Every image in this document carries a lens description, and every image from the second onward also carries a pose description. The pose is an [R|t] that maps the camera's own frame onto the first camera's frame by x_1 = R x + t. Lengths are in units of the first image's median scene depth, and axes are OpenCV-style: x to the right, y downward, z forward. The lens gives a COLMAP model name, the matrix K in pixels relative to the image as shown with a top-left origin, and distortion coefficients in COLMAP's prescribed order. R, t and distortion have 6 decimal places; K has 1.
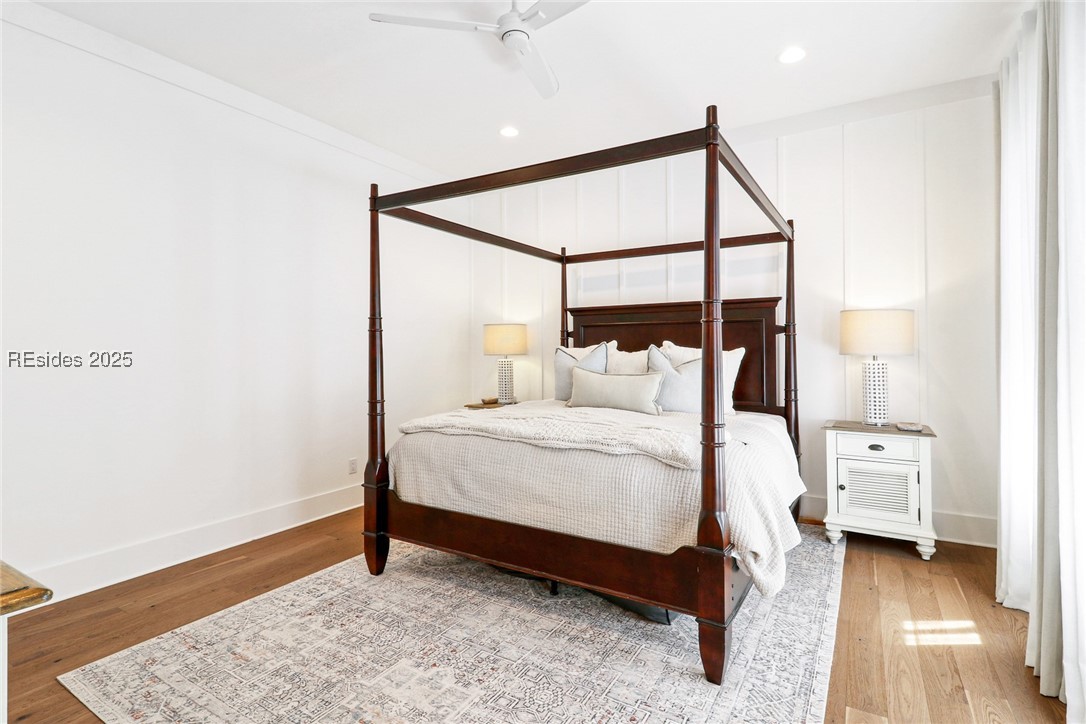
lens RADIAL K [[520.9, 0, 539.8], [0, 520.9, 354.1], [0, 0, 1]] dist [0.017798, -0.009909]
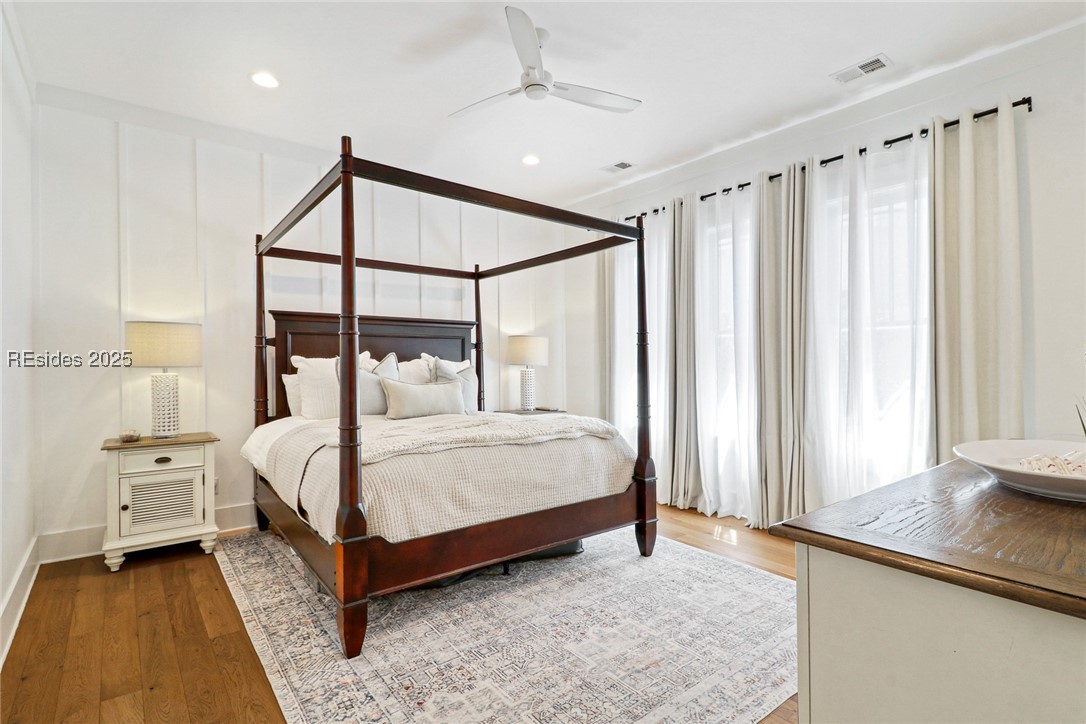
lens RADIAL K [[520.9, 0, 535.6], [0, 520.9, 368.8], [0, 0, 1]] dist [0.017798, -0.009909]
pose [[0.358647, -0.008124, 0.933438, -0.788383], [-0.007466, 0.999905, 0.011571, -0.010800], [-0.933443, -0.011119, 0.358553, 0.401853]]
